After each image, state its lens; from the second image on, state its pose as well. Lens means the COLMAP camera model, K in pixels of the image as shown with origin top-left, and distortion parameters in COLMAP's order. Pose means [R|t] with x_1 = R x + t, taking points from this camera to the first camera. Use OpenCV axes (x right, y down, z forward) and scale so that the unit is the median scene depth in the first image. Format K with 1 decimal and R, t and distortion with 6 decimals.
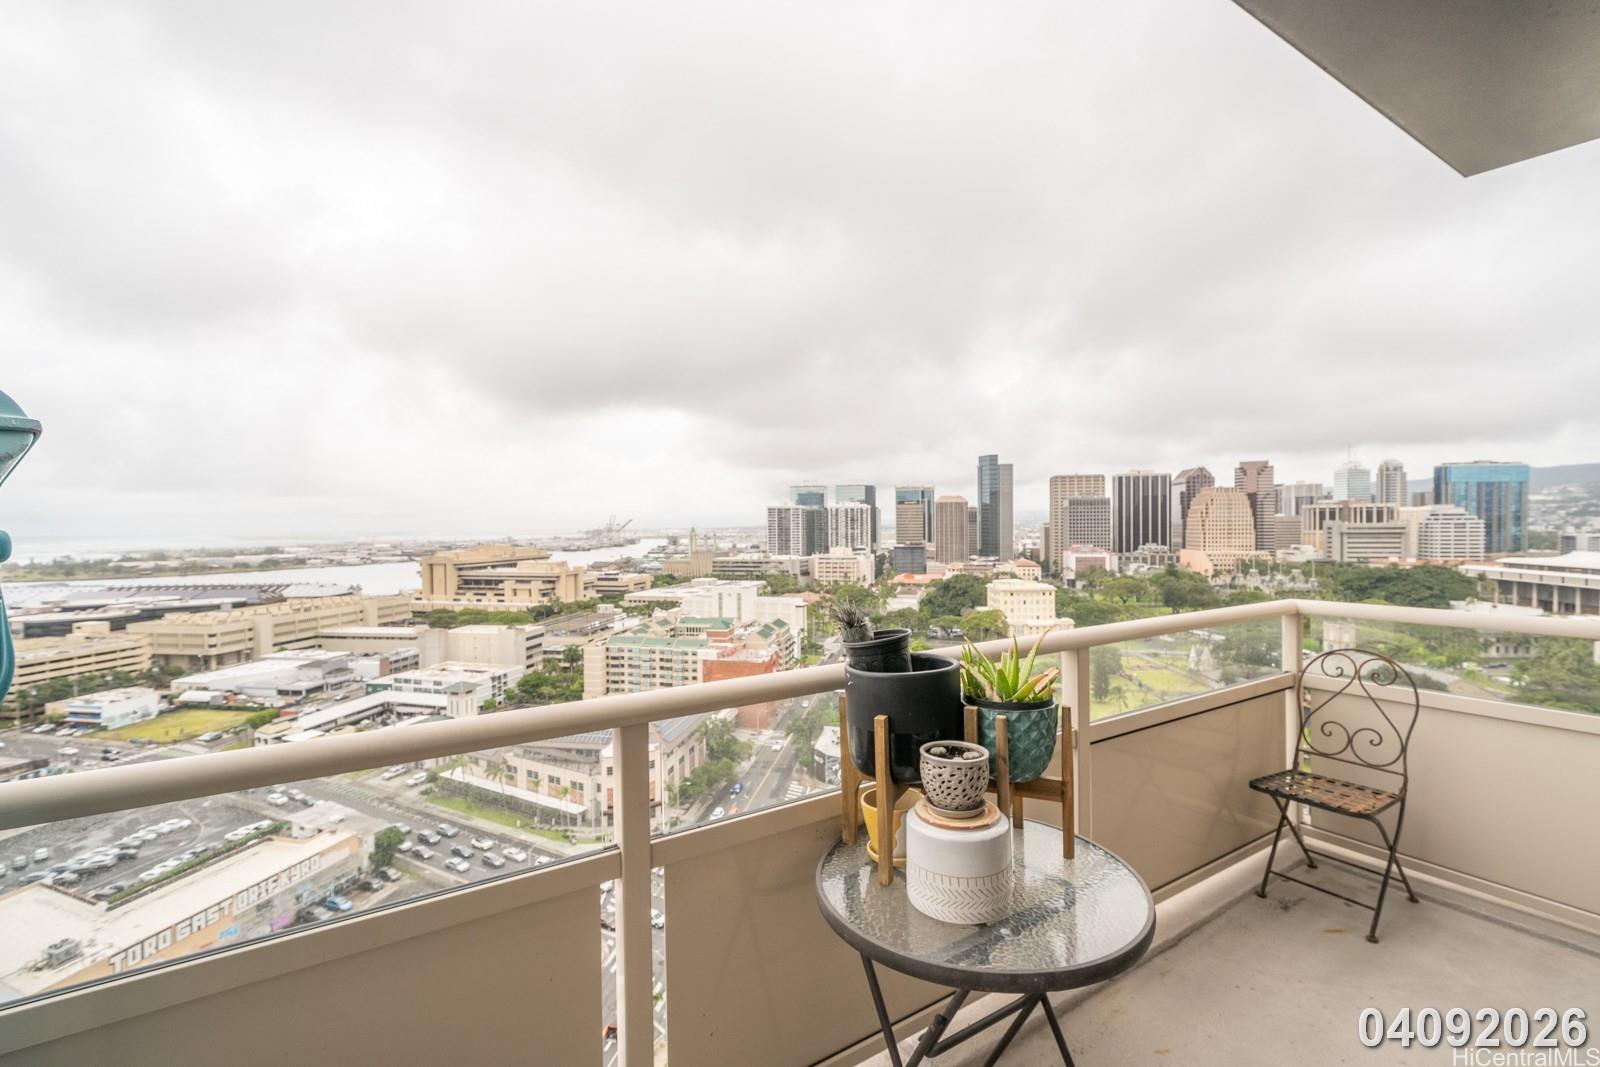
lens RADIAL K [[714.7, 0, 804.9], [0, 714.7, 533.1], [0, 0, 1]] dist [-0.002613, 0.000371]
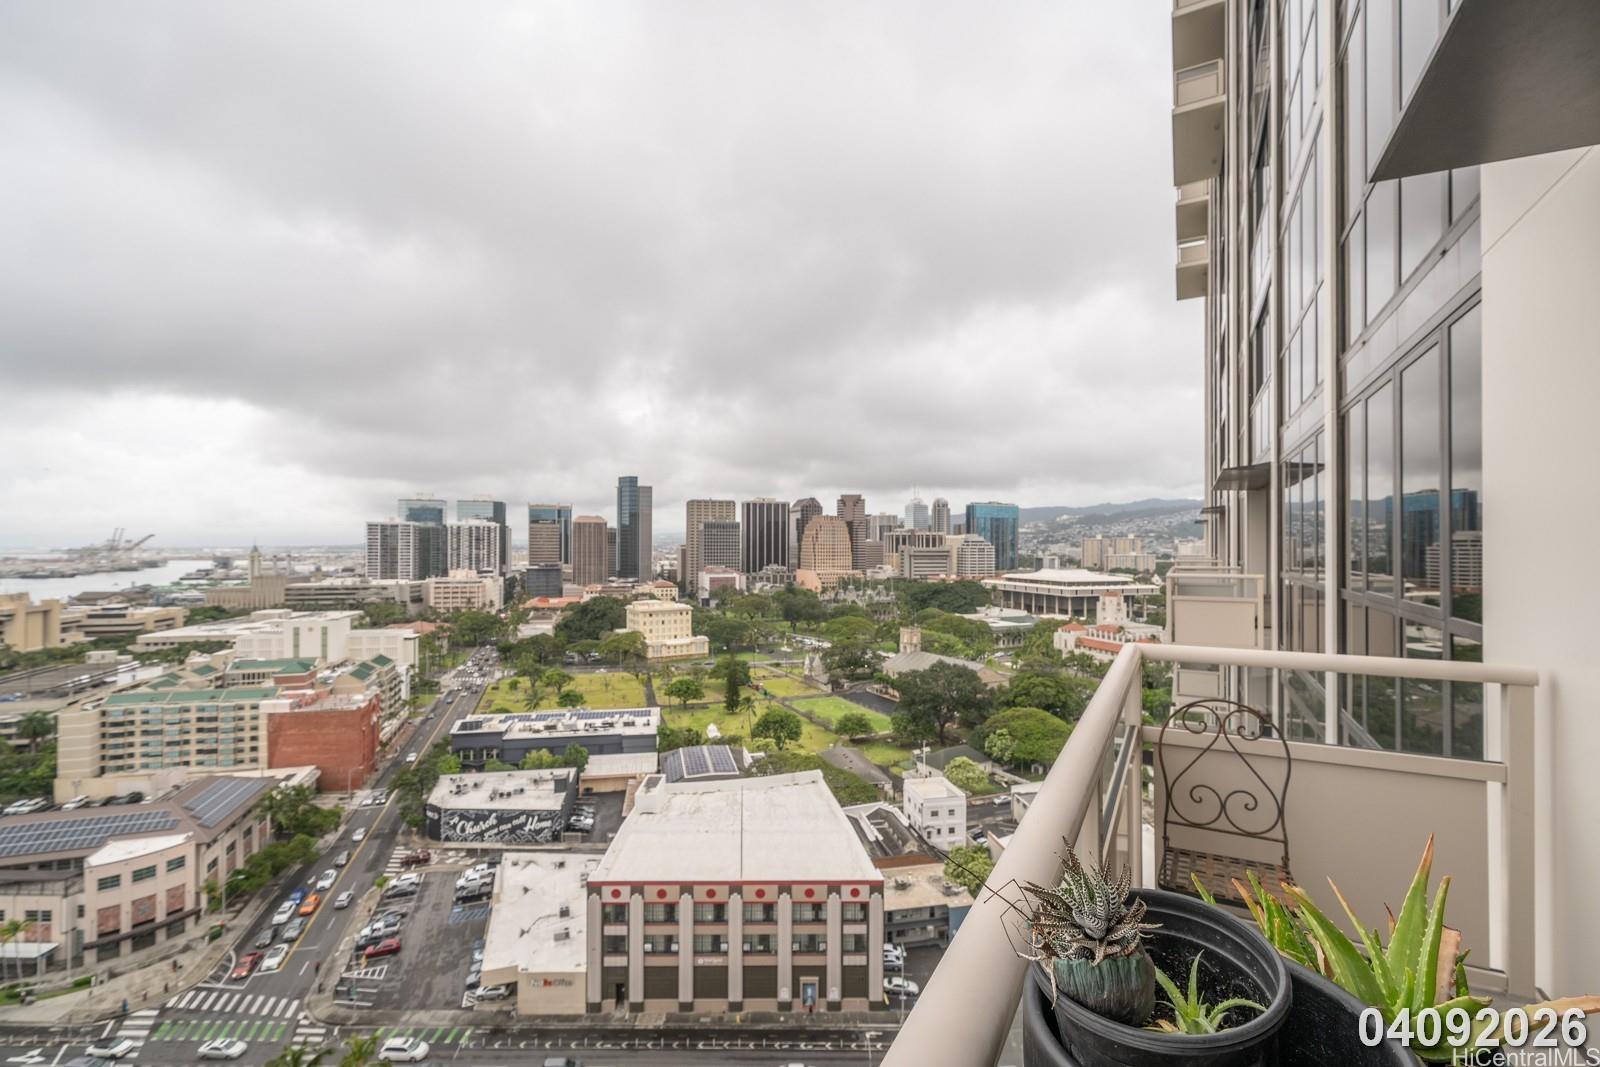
lens RADIAL K [[714.7, 0, 823.9], [0, 714.7, 539.2], [0, 0, 1]] dist [-0.002613, 0.000371]
pose [[0.869128, 0.014052, 0.494387, -0.445672], [-0.003456, 0.999744, -0.022340, -0.056767], [-0.494575, 0.017708, 0.868955, 2.505227]]
